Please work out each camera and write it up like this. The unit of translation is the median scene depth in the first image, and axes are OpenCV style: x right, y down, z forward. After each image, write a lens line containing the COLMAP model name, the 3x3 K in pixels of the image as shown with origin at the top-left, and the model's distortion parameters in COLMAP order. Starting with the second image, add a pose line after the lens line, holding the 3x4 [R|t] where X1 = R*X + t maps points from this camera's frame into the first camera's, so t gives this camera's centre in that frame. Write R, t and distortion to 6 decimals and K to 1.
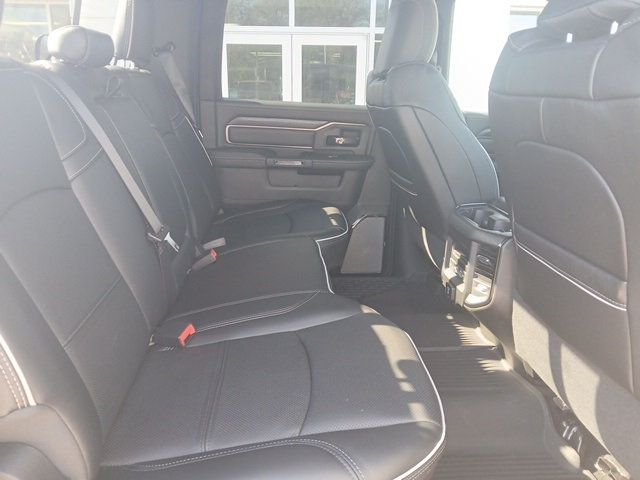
lens RADIAL K [[495.3, 0, 320.0], [0, 495.3, 240.0], [0, 0, 1]] dist [0.049018, -0.107489]
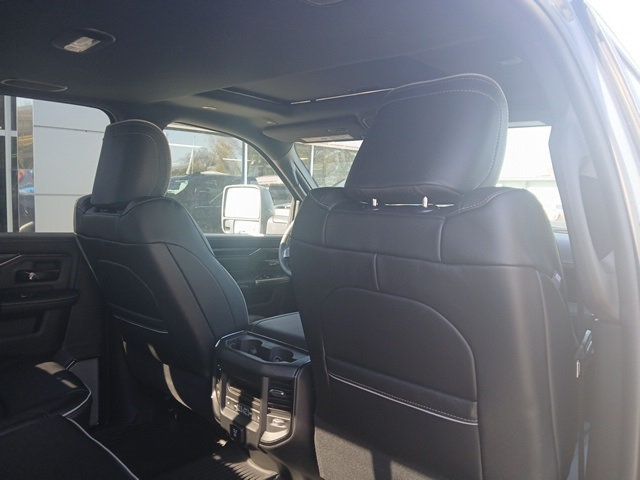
lens RADIAL K [[486.3, 0, 320.0], [0, 486.3, 240.0], [0, 0, 1]] dist [0.002568, -0.000811]
pose [[0.727151, -0.042996, 0.685129, -0.263485], [0.173516, 0.977140, -0.122836, -0.124708], [-0.664186, 0.208201, 0.717990, 0.163229]]
